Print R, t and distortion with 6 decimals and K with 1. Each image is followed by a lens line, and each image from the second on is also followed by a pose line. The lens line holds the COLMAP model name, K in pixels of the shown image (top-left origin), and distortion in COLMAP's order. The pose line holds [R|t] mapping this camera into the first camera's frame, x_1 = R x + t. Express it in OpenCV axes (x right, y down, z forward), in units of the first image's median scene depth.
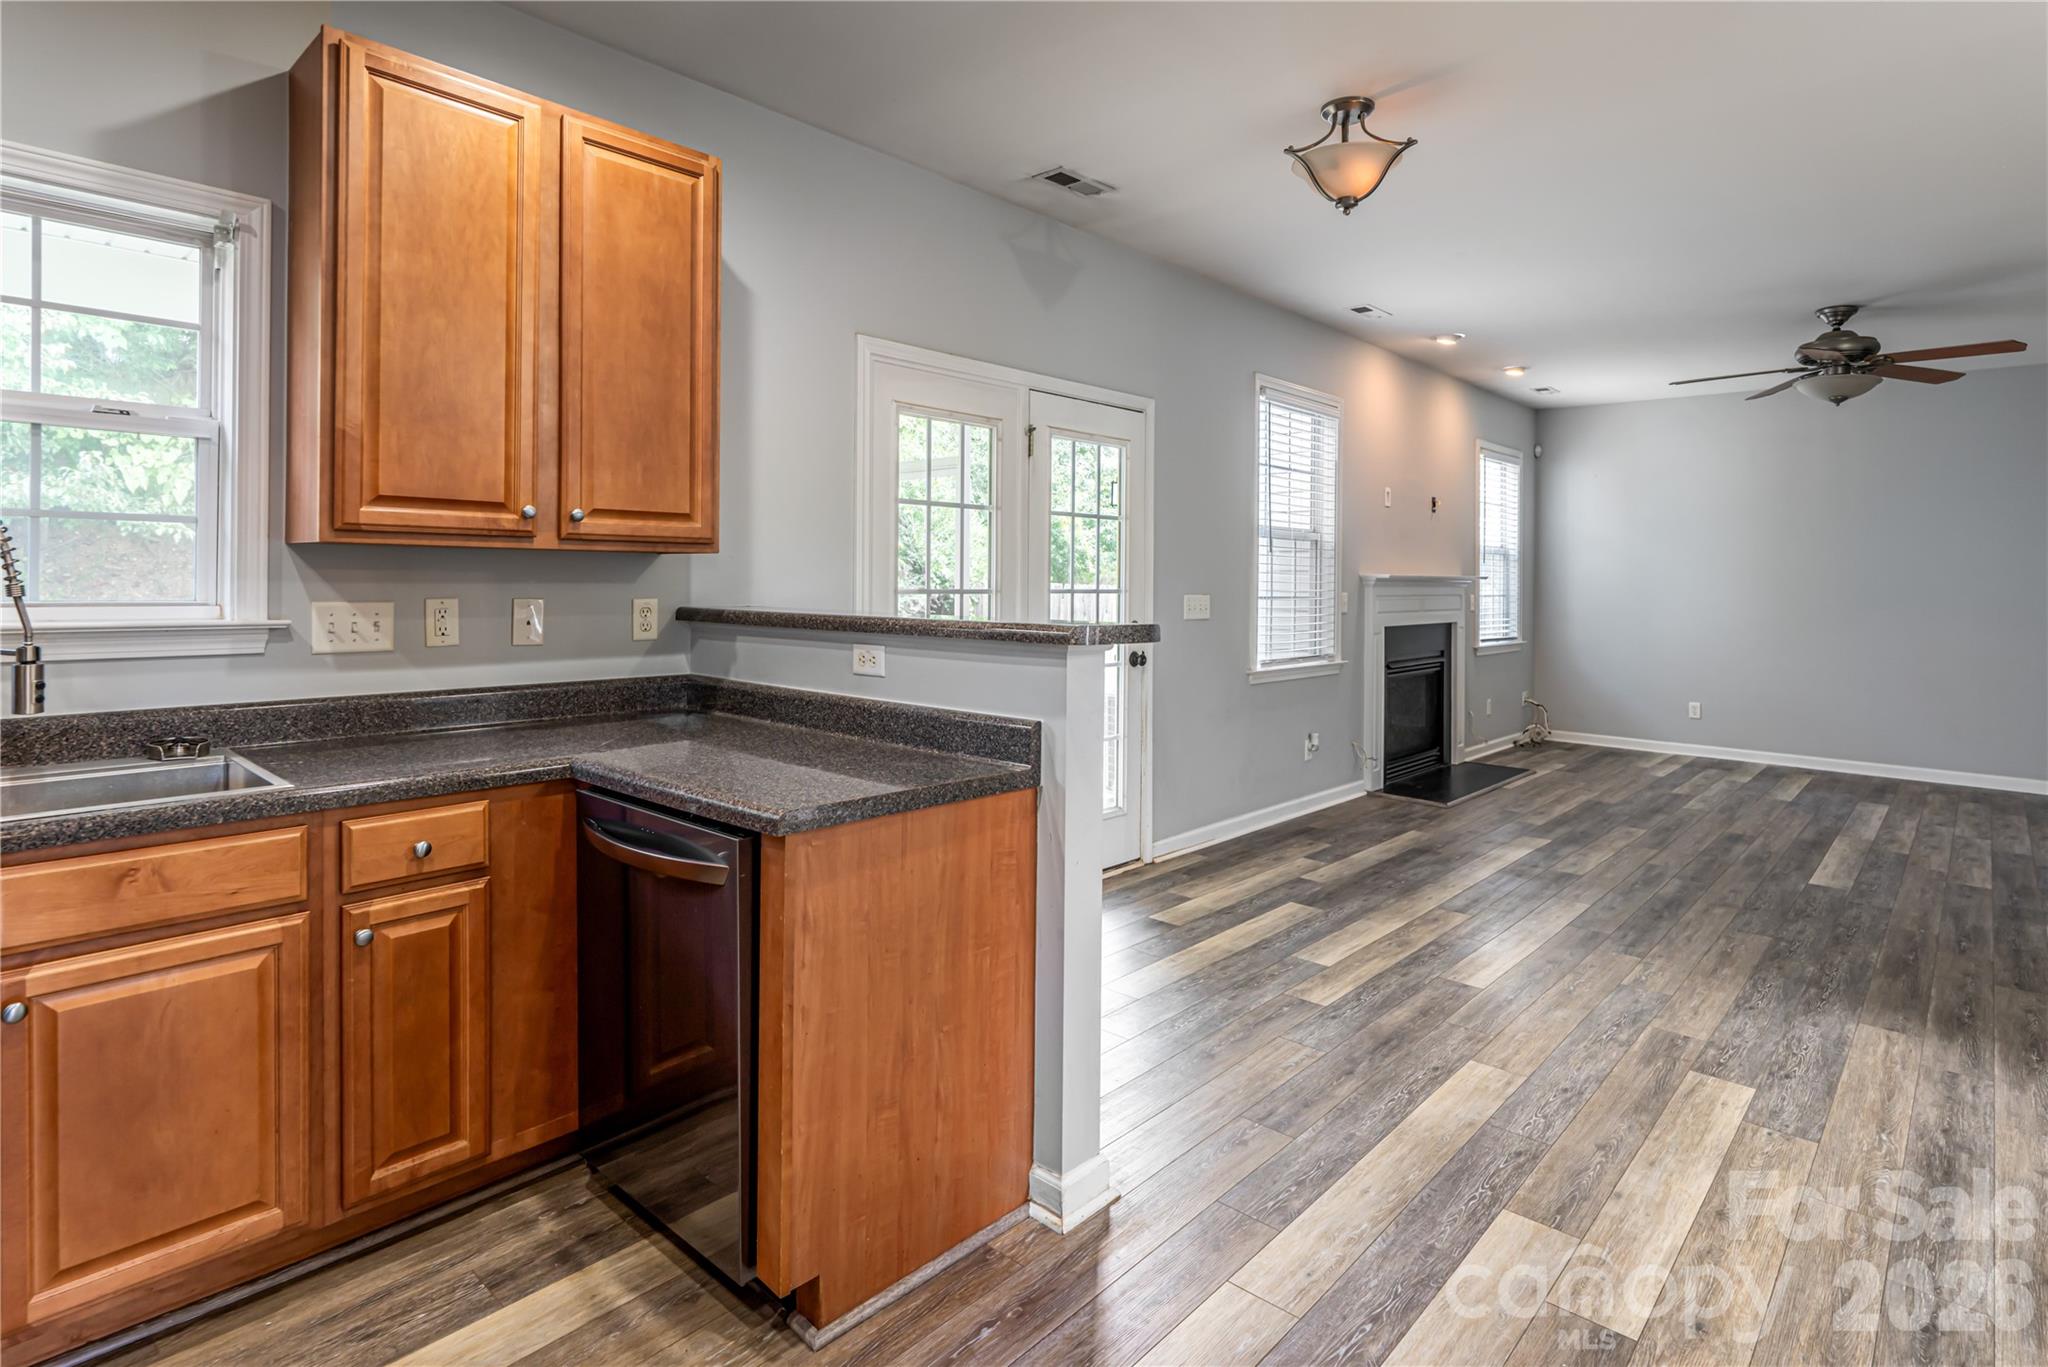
lens RADIAL K [[1071.2, 0, 1050.6], [0, 1071.2, 585.9], [0, 0, 1]] dist [0.001163, 0.000411]
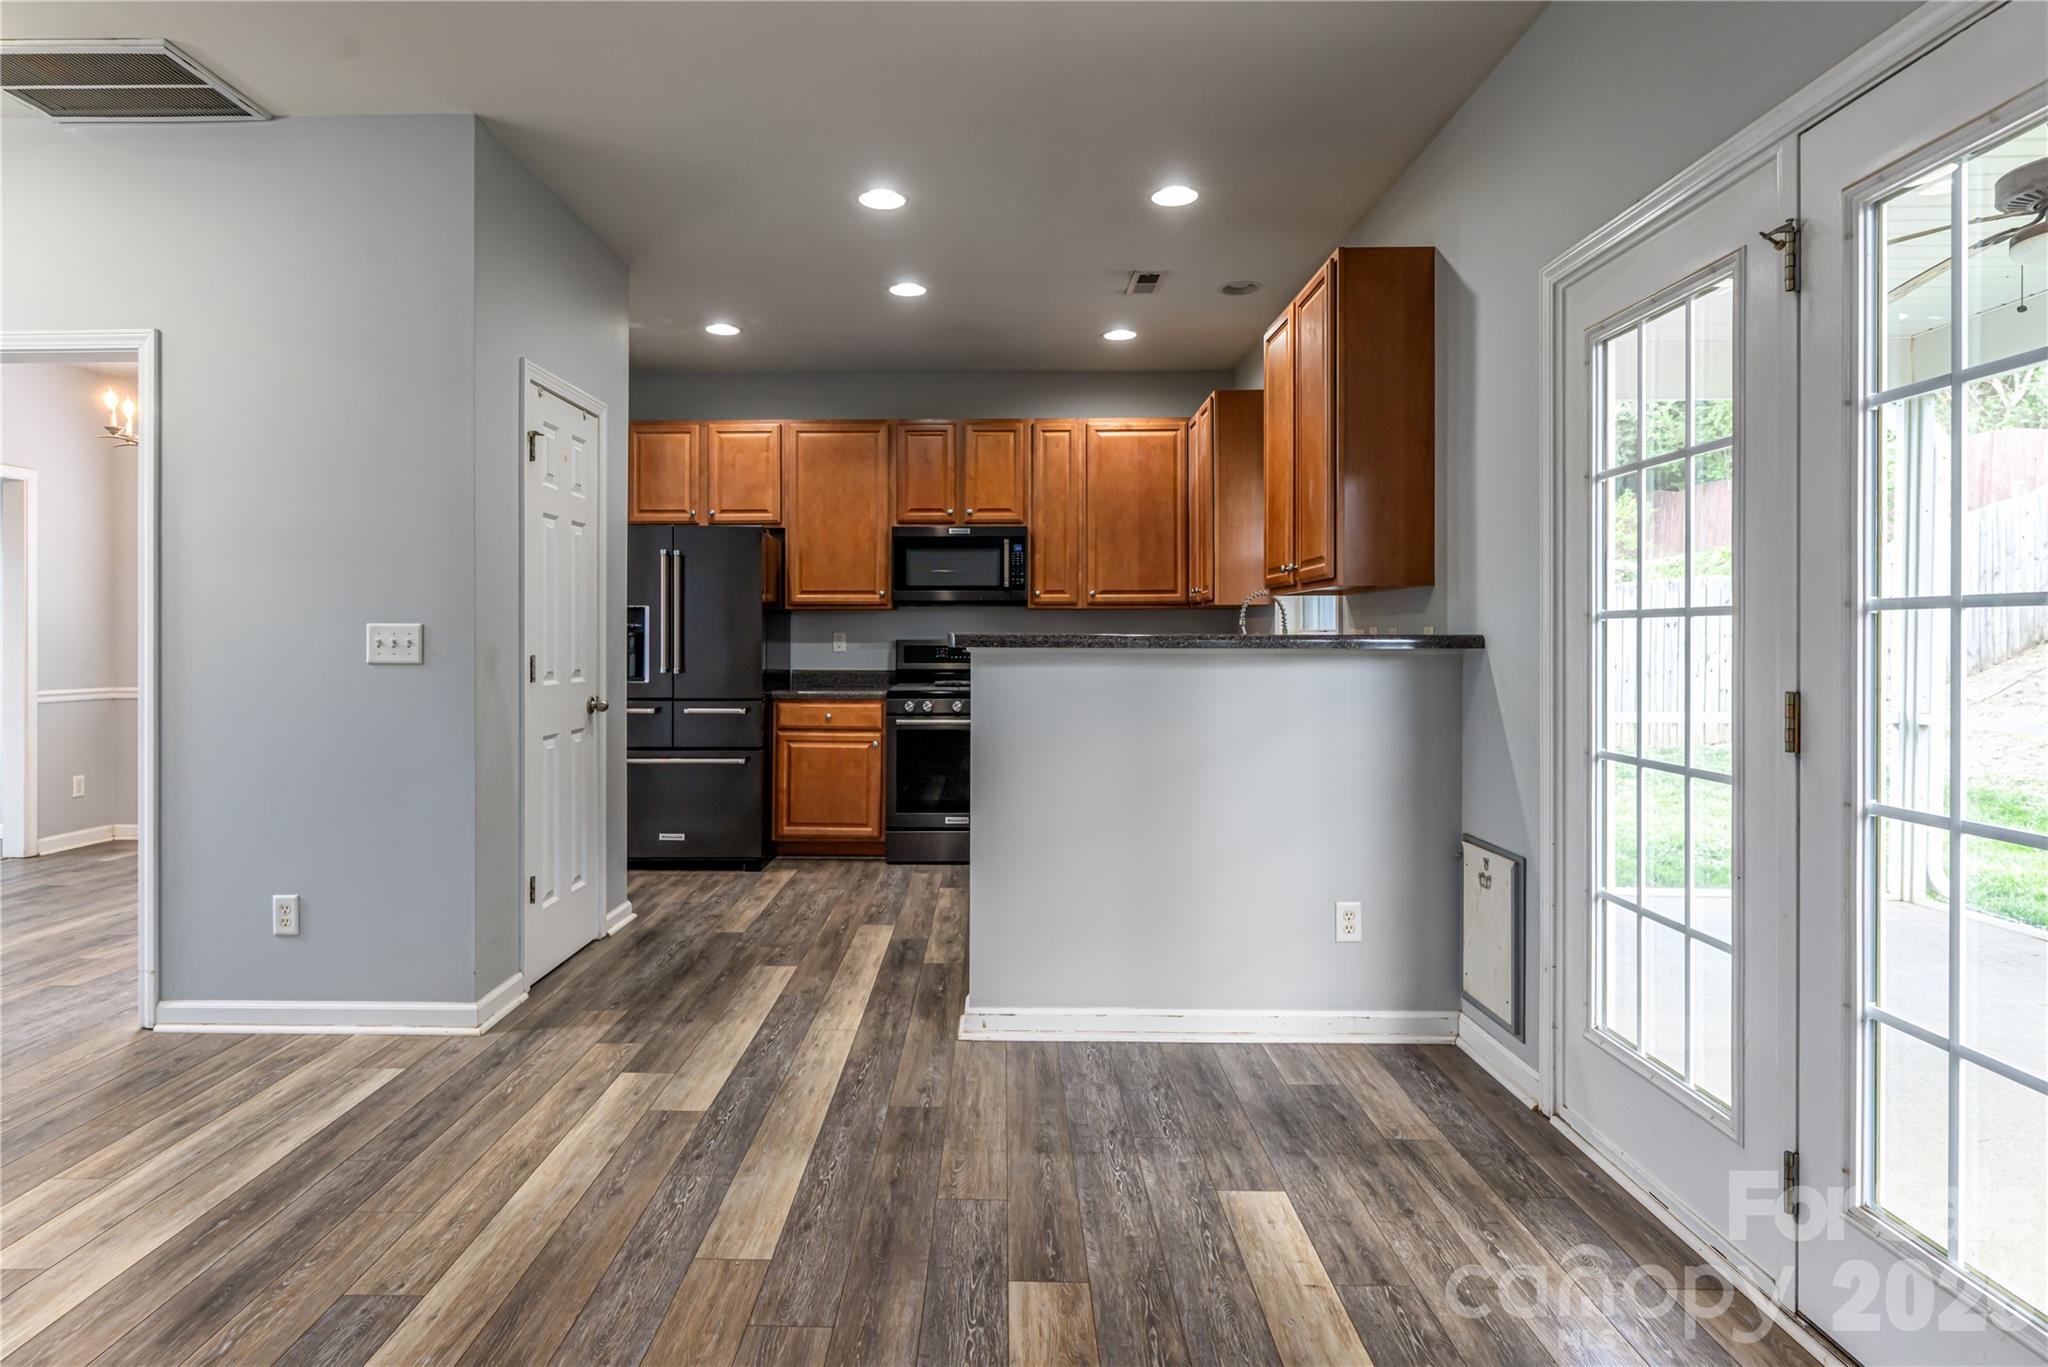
lens RADIAL K [[1071.2, 0, 976.8], [0, 1071.2, 642.5], [0, 0, 1]] dist [0.001163, 0.000411]
pose [[-0.764859, -0.005644, -0.644173, 0.846621], [-0.012371, 0.999906, 0.005927, 0.031471], [0.644079, 0.012502, -0.764857, 1.842700]]
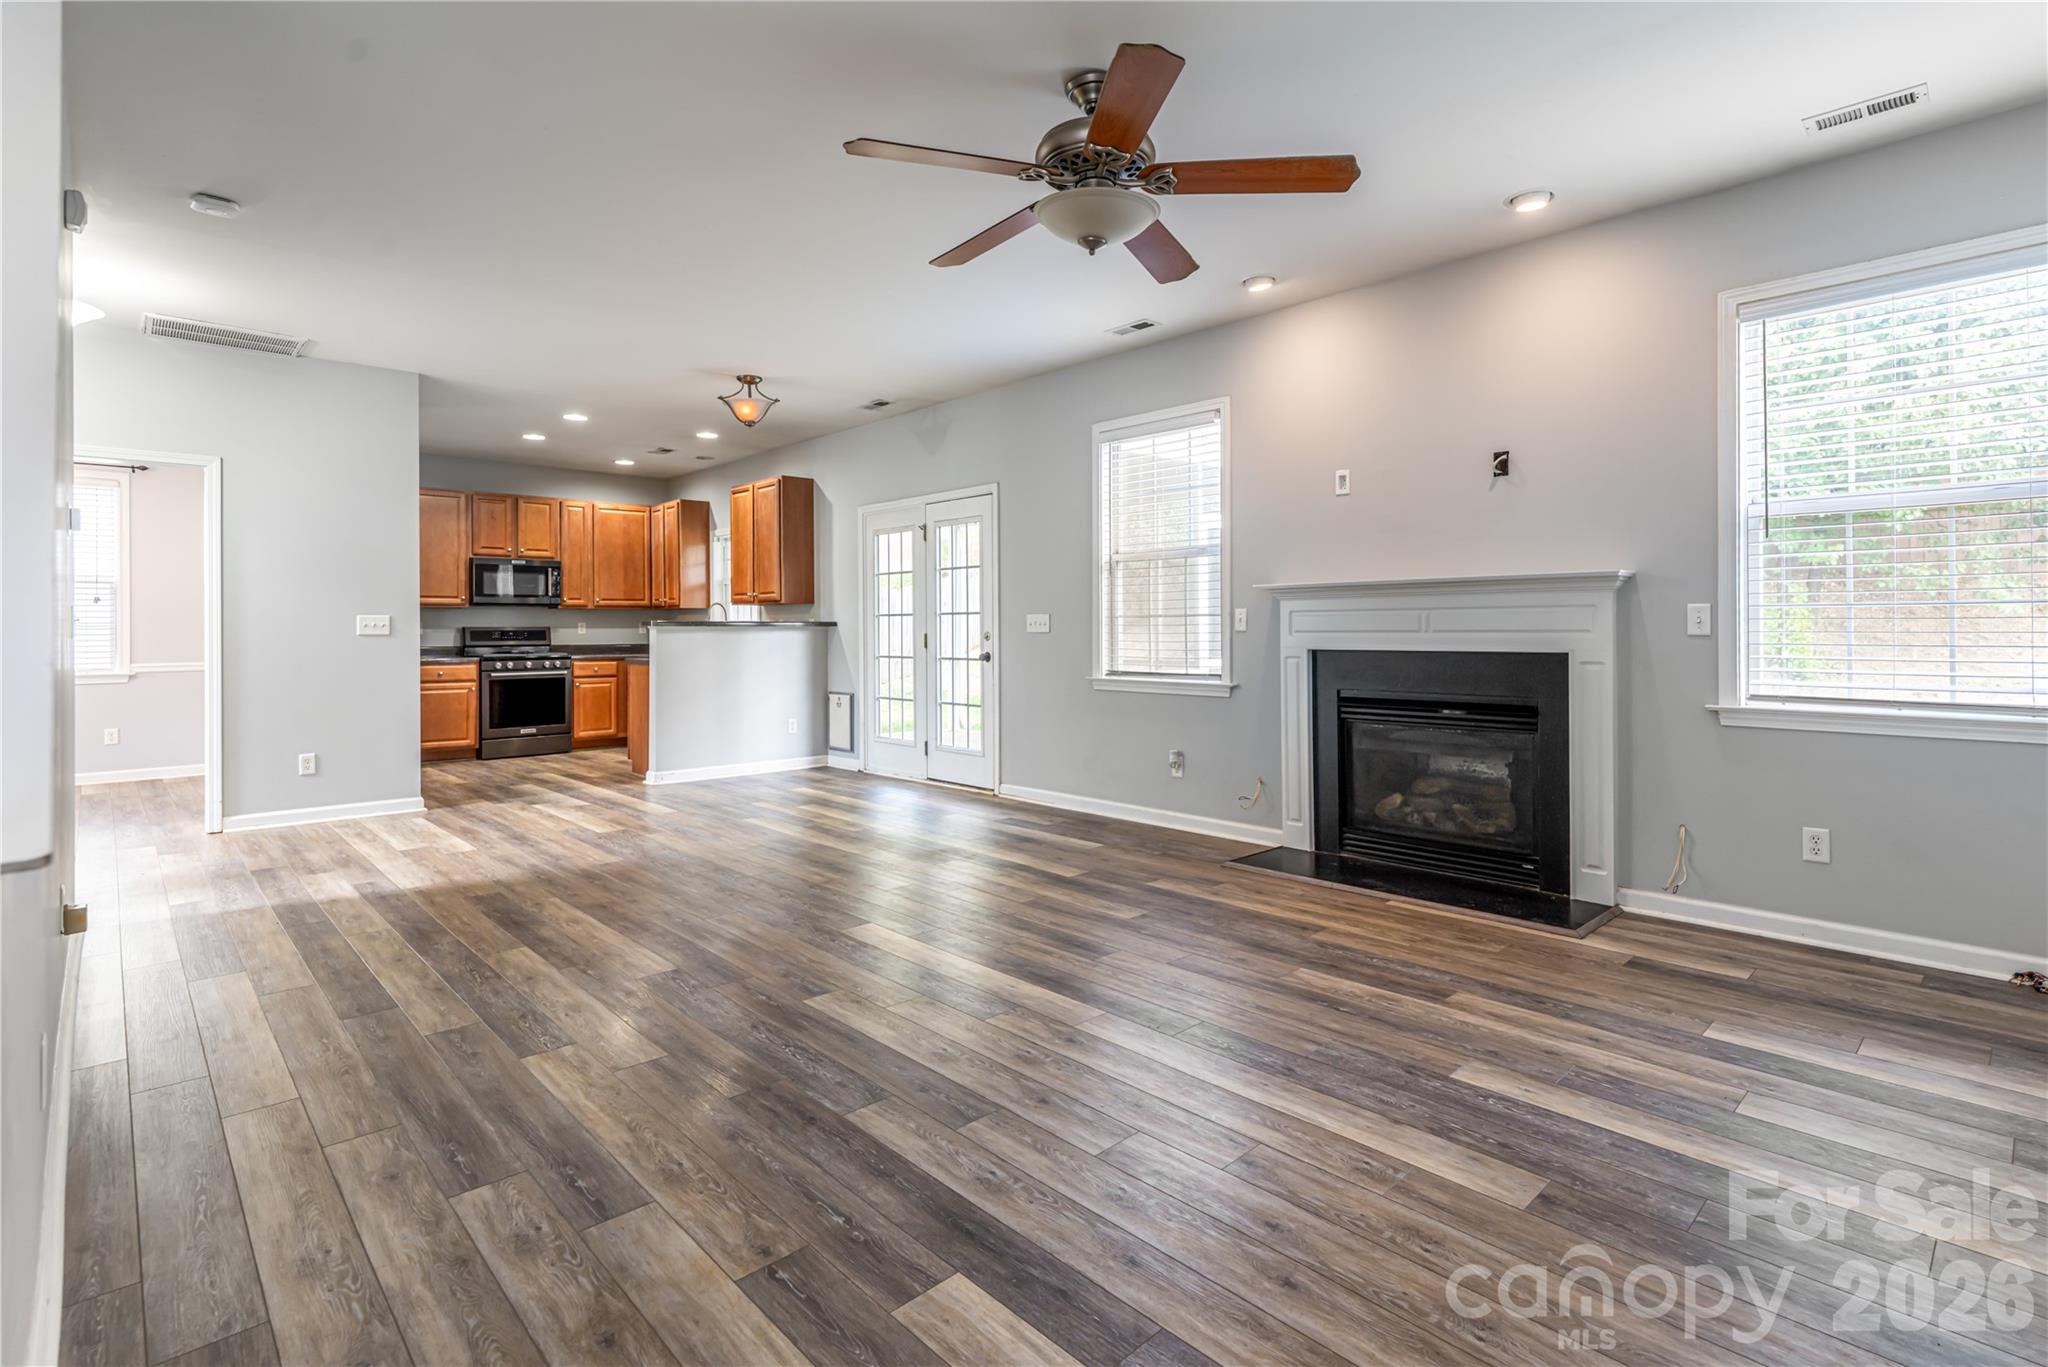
lens RADIAL K [[963.4, 0, 999.7], [0, 963.4, 627.1], [0, 0, 1]] dist [0.003673, -0.000101]
pose [[-0.107686, -0.014131, -0.994085, 2.677974], [-0.004264, 0.999896, -0.013752, 0.082437], [0.994176, 0.002758, -0.107735, 2.153333]]
